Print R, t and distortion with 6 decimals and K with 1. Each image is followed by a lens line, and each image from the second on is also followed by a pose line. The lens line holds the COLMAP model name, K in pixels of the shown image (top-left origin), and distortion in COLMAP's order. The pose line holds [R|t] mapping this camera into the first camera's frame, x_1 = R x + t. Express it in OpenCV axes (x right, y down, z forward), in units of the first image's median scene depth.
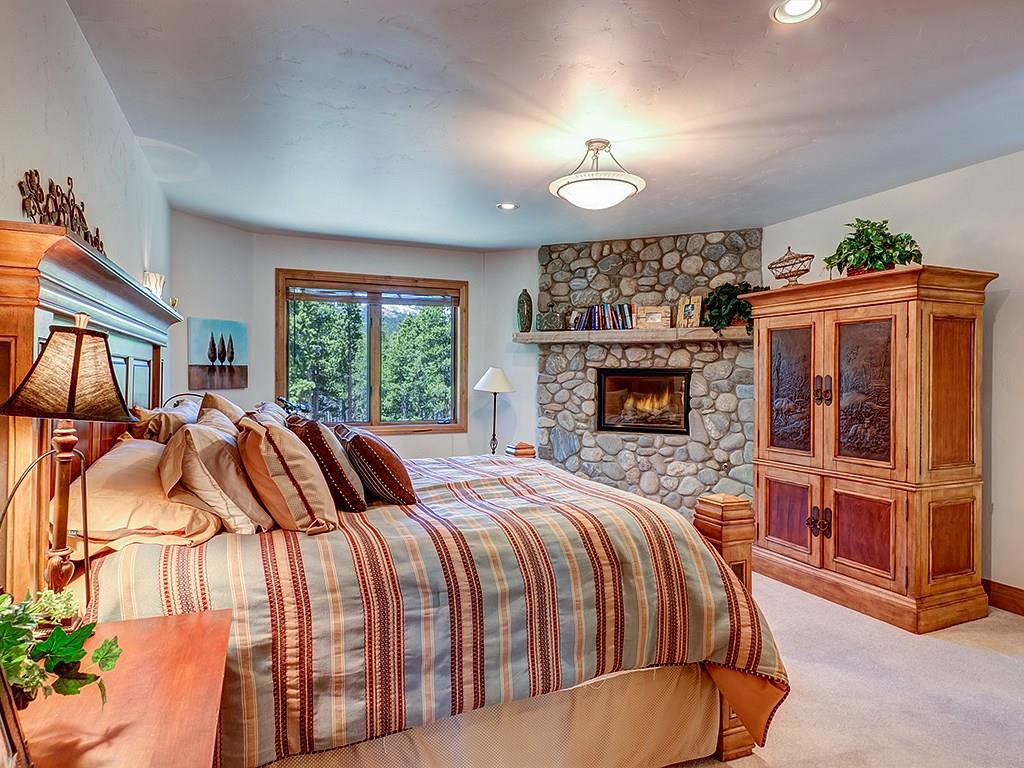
lens RADIAL K [[609.3, 0, 512.8], [0, 609.3, 382.7], [0, 0, 1]] dist [0.004083, 0.000994]
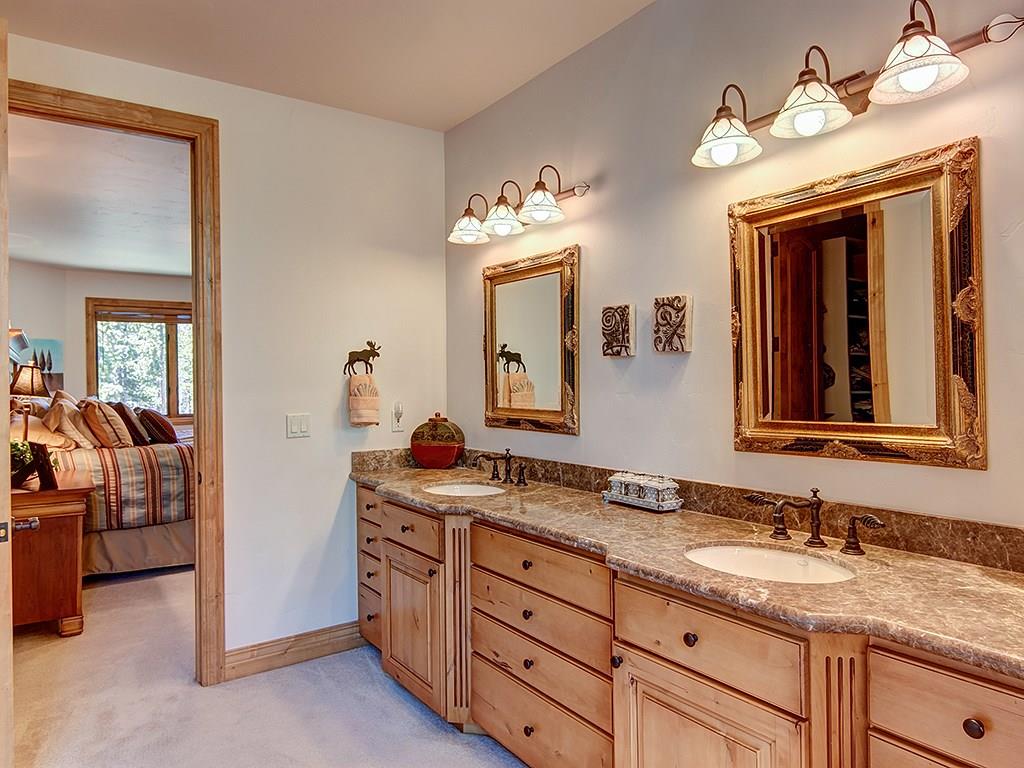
lens RADIAL K [[656.3, 0, 512.0], [0, 656.3, 383.0], [0, 0, 1]] dist [0.006838, 0.000701]
pose [[0.975490, -0.017544, 0.219343, 0.616551], [0.017105, 0.999846, 0.003903, 0.013305], [-0.219378, -0.000055, 0.975640, -1.884044]]
